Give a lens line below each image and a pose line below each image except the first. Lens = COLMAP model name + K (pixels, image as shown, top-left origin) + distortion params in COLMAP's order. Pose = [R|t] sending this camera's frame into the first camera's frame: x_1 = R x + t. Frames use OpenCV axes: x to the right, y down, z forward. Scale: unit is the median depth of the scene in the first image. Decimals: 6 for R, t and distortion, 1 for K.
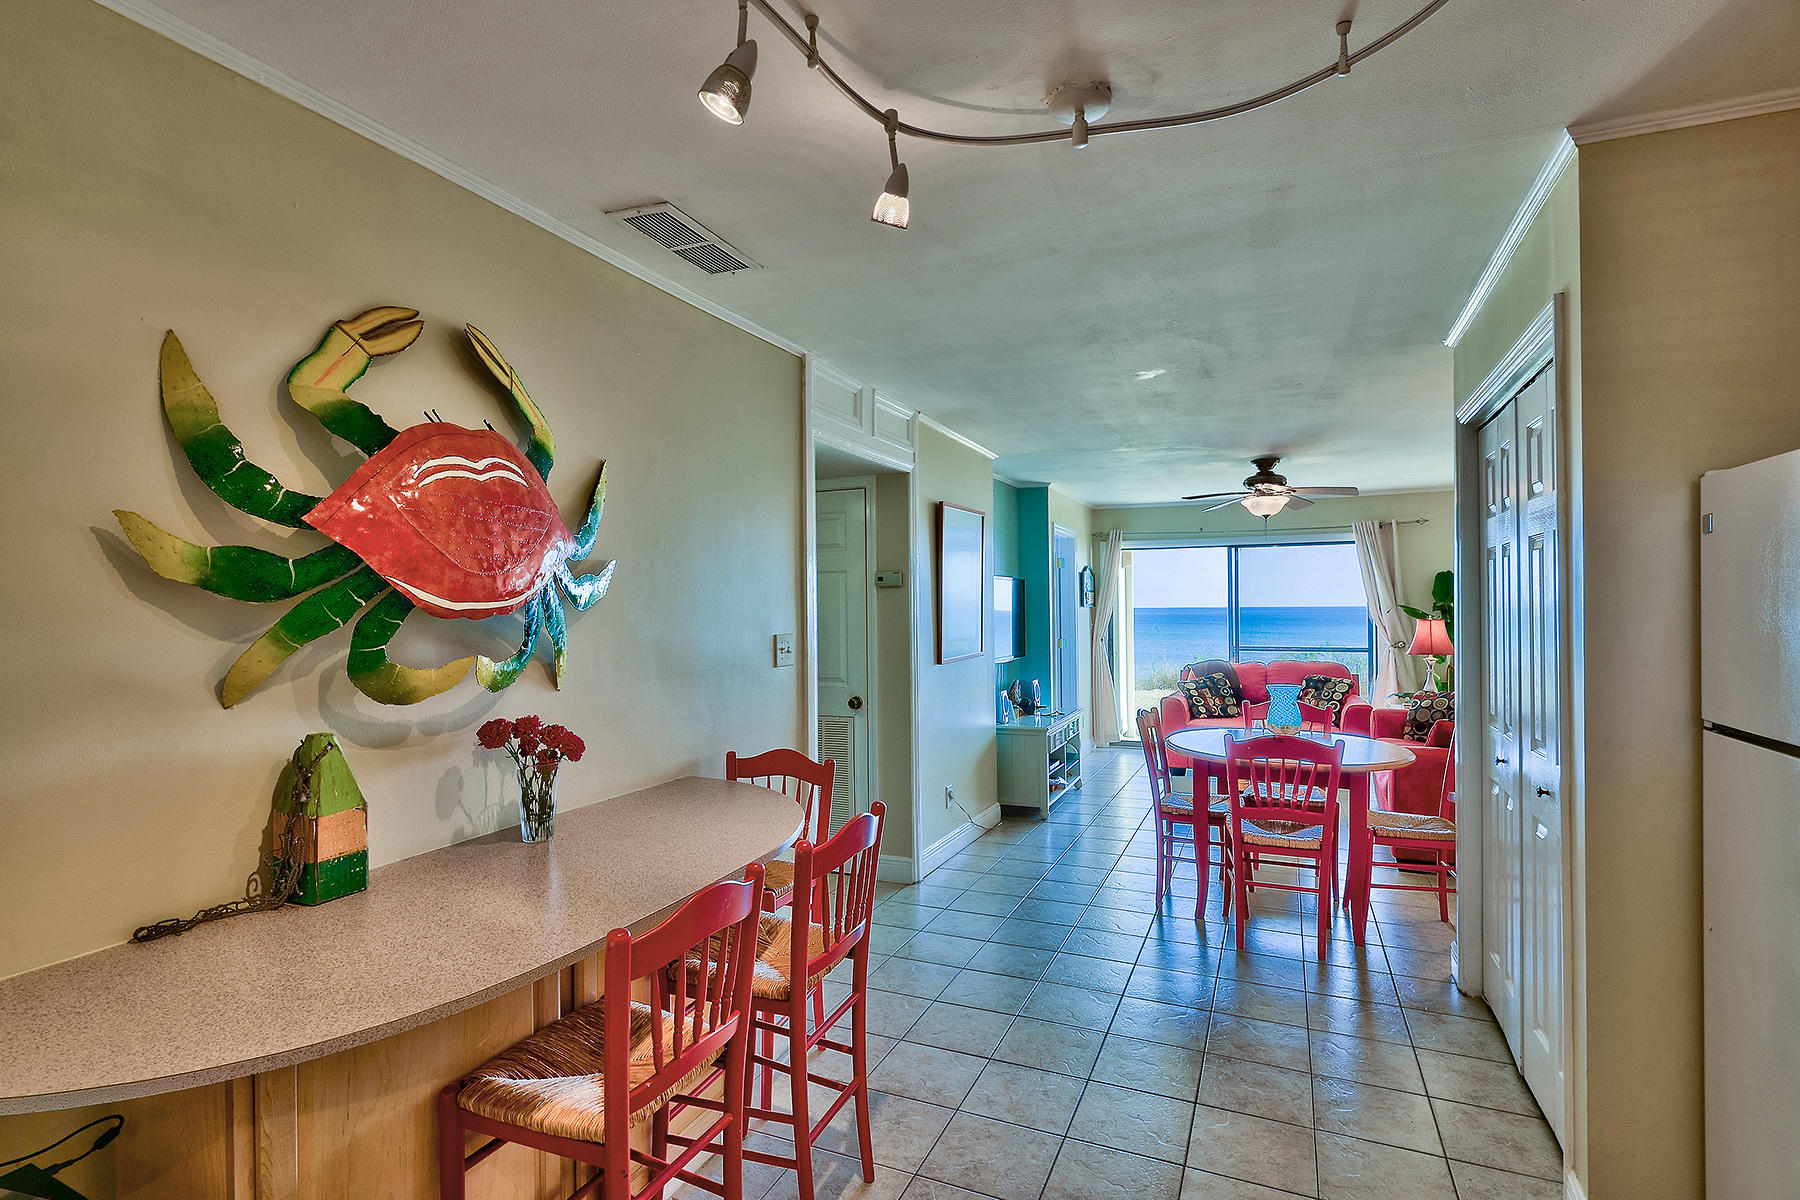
lens RADIAL K [[859.5, 0, 900.0], [0, 859.5, 600.0], [0, 0, 1]] dist [-0.002478, 0.000369]
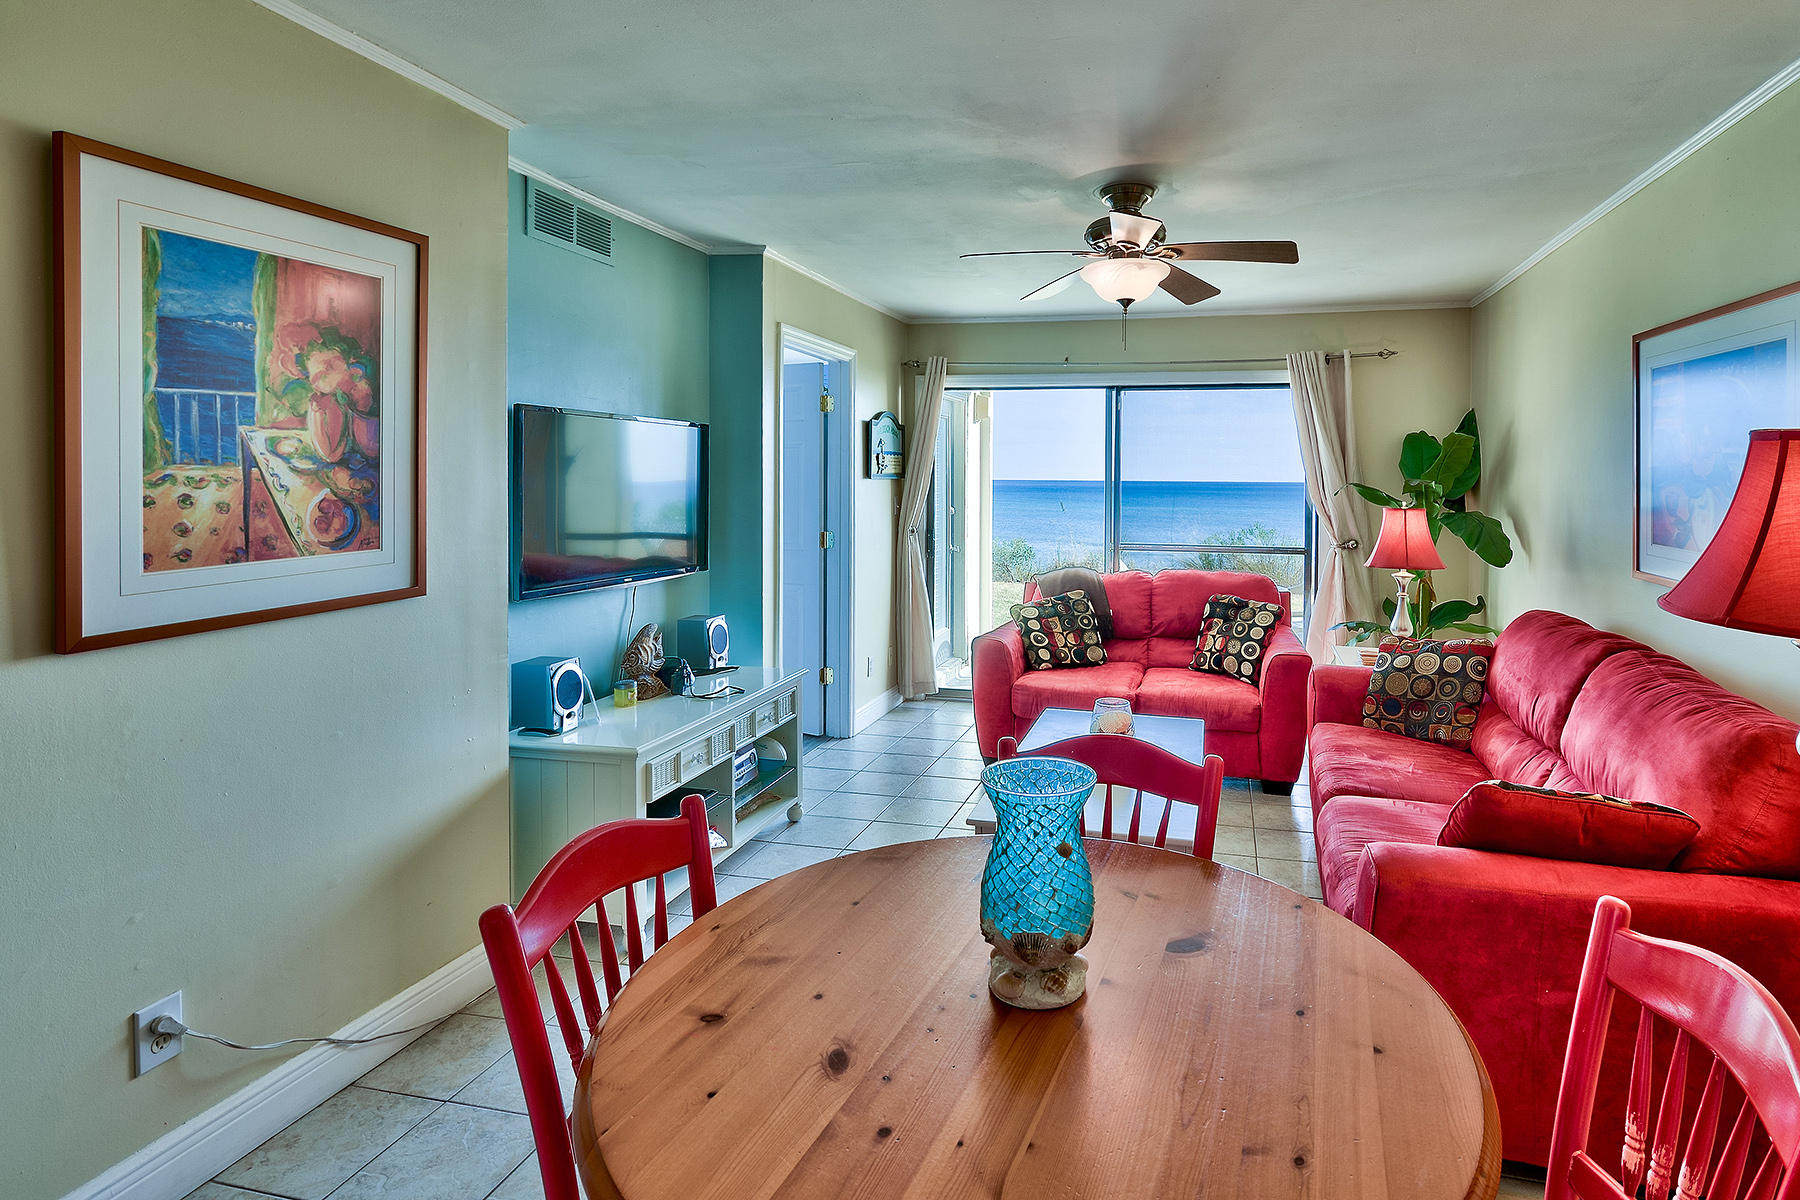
lens RADIAL K [[927.5, 0, 998.5], [0, 927.5, 489.4], [0, 0, 1]] dist [-0.000474, -0.000154]
pose [[0.982735, 0.013243, 0.184543, 0.197687], [-0.017219, 0.999652, 0.019962, 0.001294], [-0.184215, -0.022795, 0.982622, 0.373501]]
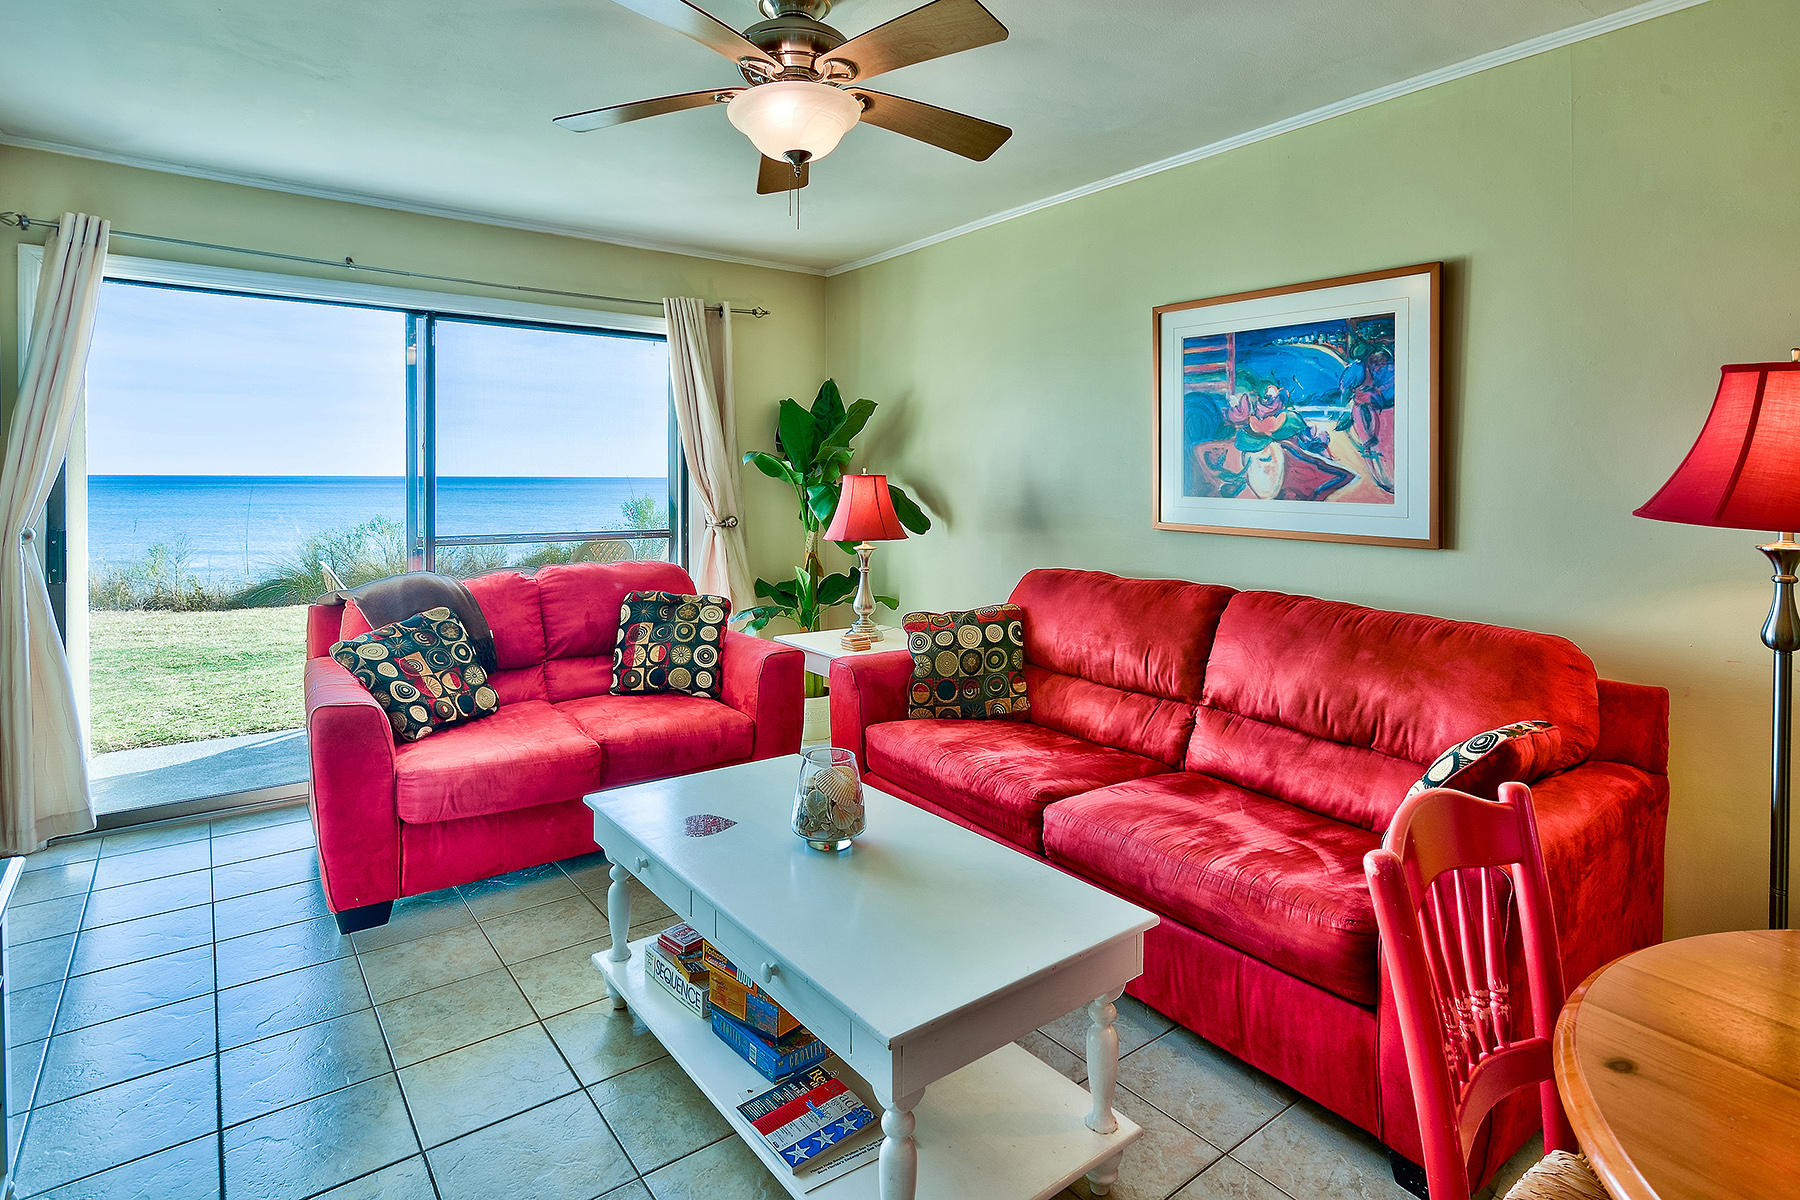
lens RADIAL K [[928.7, 0, 907.9], [0, 928.7, 476.9], [0, 0, 1]] dist [0.000413, 0.000250]
pose [[0.489214, 0.008203, 0.872125, 0.101095], [-0.015922, 0.999873, -0.000473, 0.020922], [-0.872018, -0.013655, 0.489283, 0.608924]]
